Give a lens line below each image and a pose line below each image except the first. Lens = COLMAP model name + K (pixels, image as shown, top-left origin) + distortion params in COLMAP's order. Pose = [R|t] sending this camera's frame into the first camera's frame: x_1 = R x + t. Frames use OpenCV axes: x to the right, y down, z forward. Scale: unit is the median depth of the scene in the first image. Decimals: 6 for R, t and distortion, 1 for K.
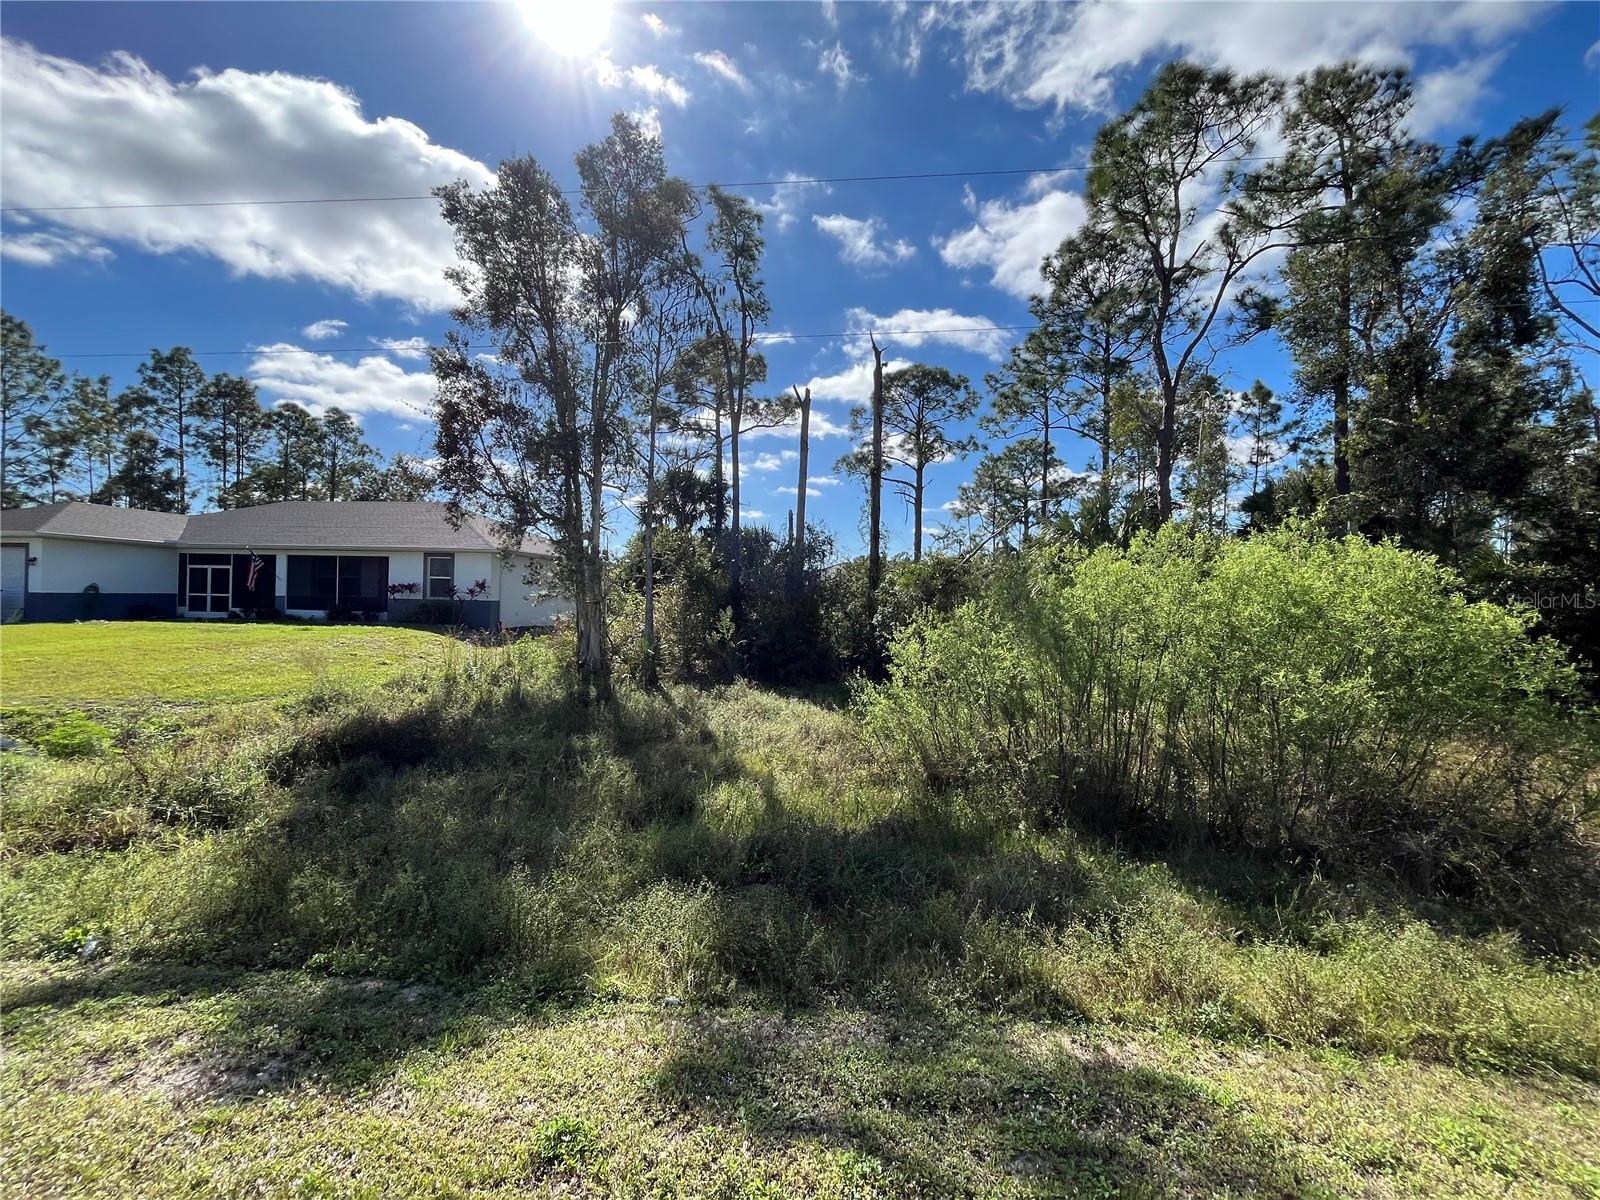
lens RADIAL K [[638.2, 0, 805.2], [0, 638.2, 606.0], [0, 0, 1]] dist [-0.001085, 0.000088]
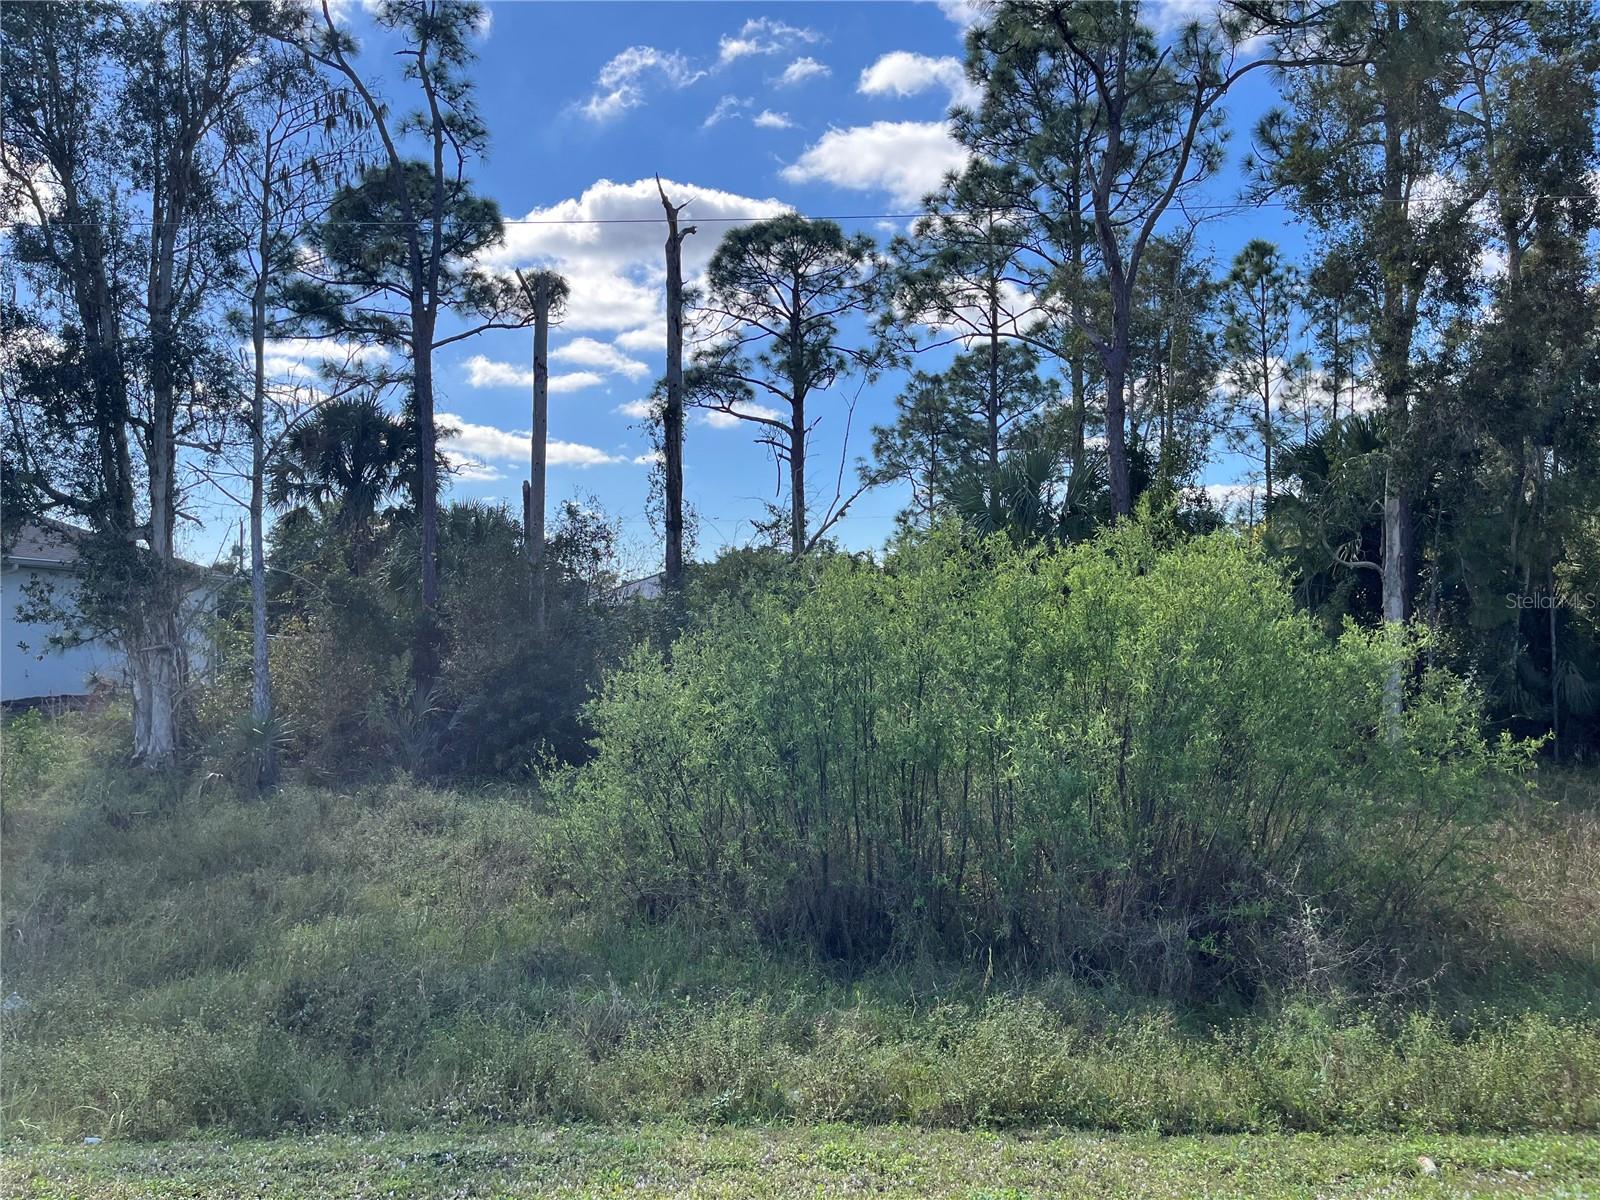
lens RADIAL K [[1204.9, 0, 788.6], [0, 1204.9, 610.6], [0, 0, 1]] dist [0.066939, -0.082065]
pose [[0.993219, -0.023168, 0.113929, 0.085368], [0.026265, 0.999323, -0.025758, 0.001400], [-0.113255, 0.028576, 0.993155, -0.111652]]
